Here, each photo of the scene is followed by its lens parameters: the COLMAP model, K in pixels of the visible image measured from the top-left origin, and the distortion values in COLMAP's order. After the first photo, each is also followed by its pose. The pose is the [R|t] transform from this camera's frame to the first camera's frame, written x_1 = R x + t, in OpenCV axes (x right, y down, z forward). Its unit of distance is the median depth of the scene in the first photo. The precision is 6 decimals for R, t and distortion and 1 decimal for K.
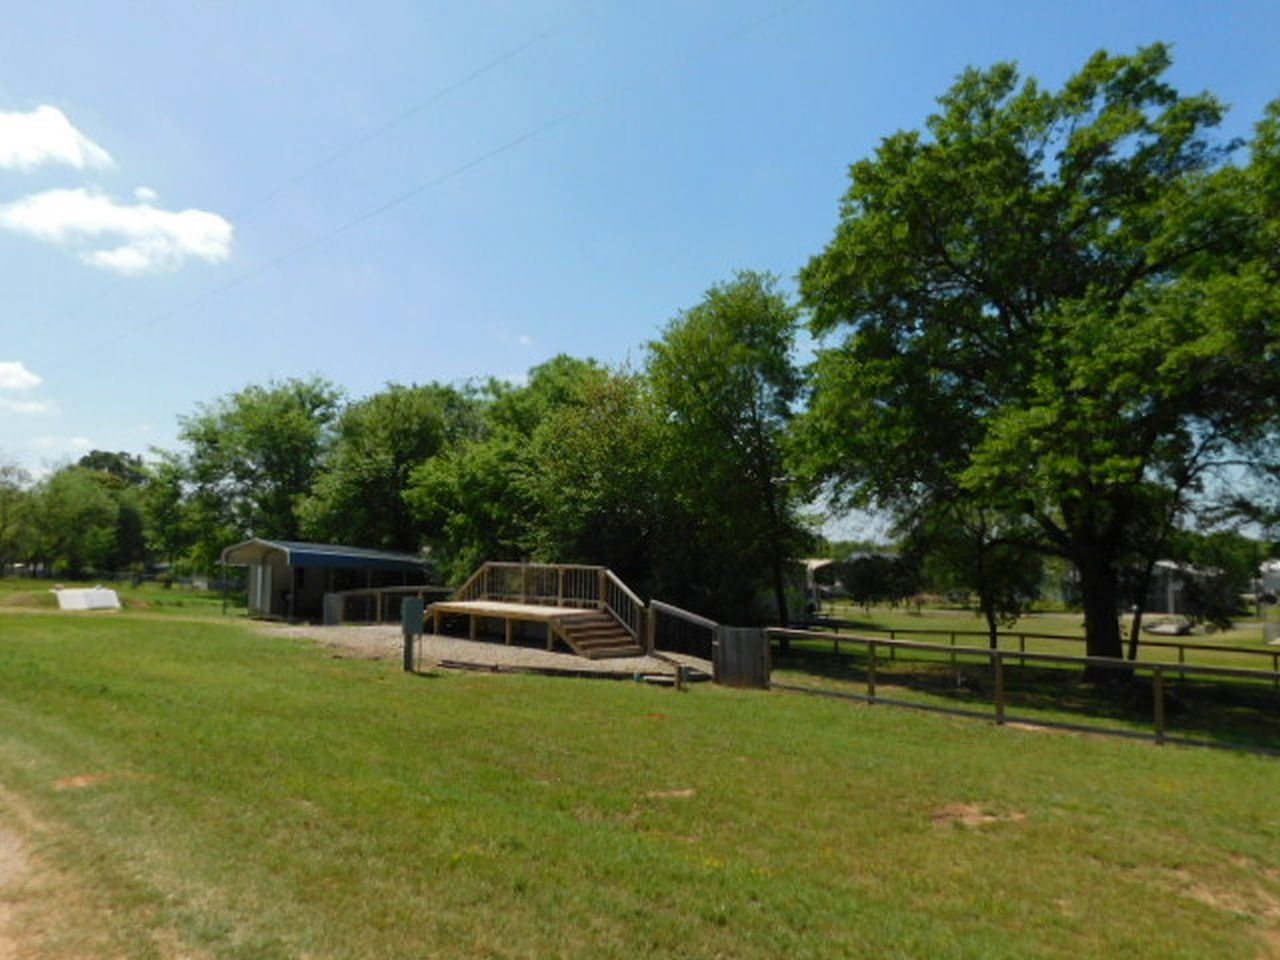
lens RADIAL K [[895.2, 0, 625.1], [0, 895.2, 478.2], [0, 0, 1]] dist [-0.050748, 0.066333]
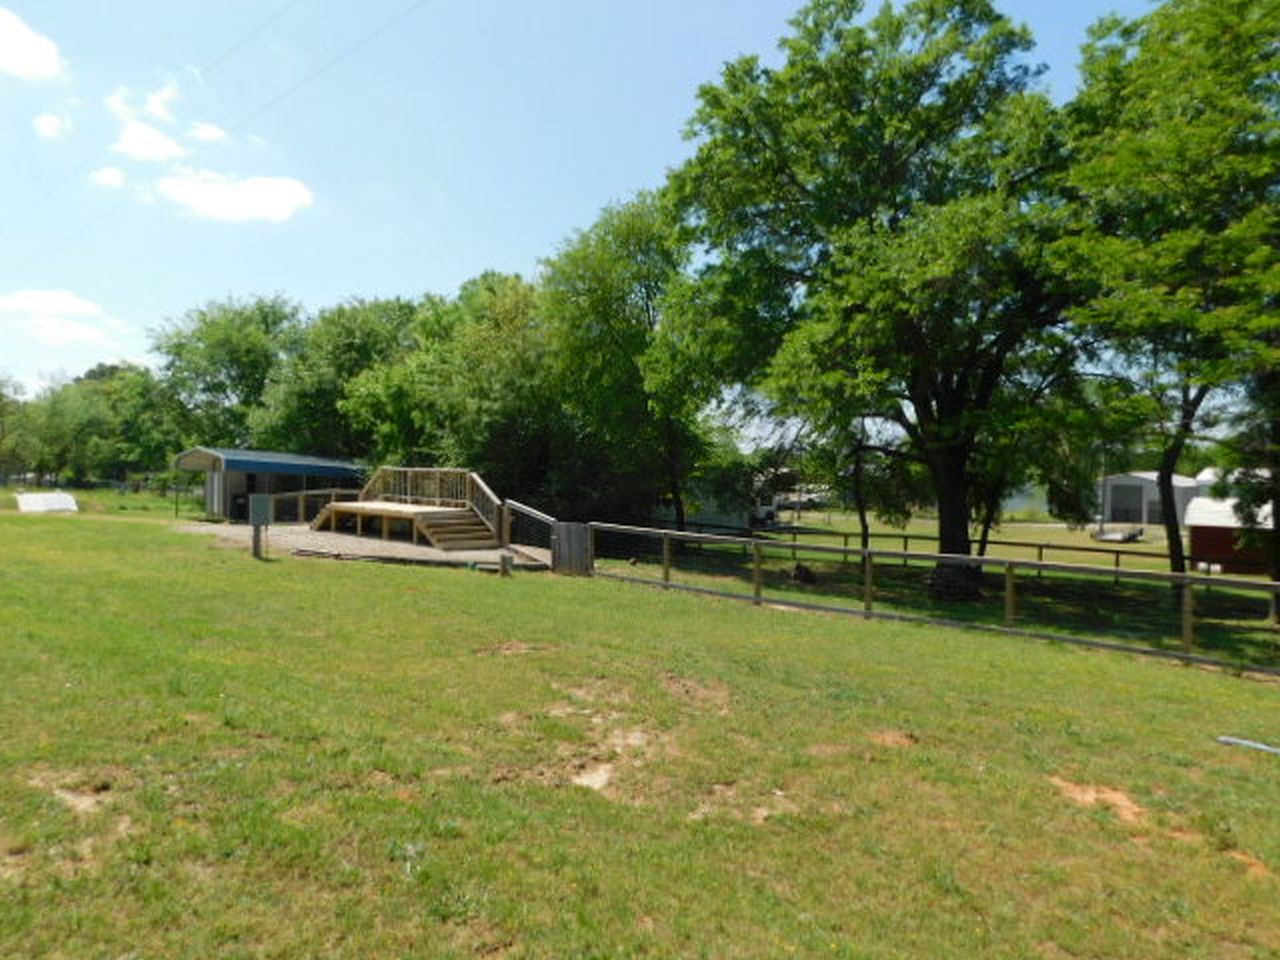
lens RADIAL K [[895.2, 0, 625.1], [0, 895.2, 478.2], [0, 0, 1]] dist [-0.050748, 0.066333]
pose [[0.999706, 0.001087, -0.024224, 0.138361], [0.001304, 0.995139, 0.098472, 0.001113], [0.024213, -0.098474, 0.994845, -0.064769]]
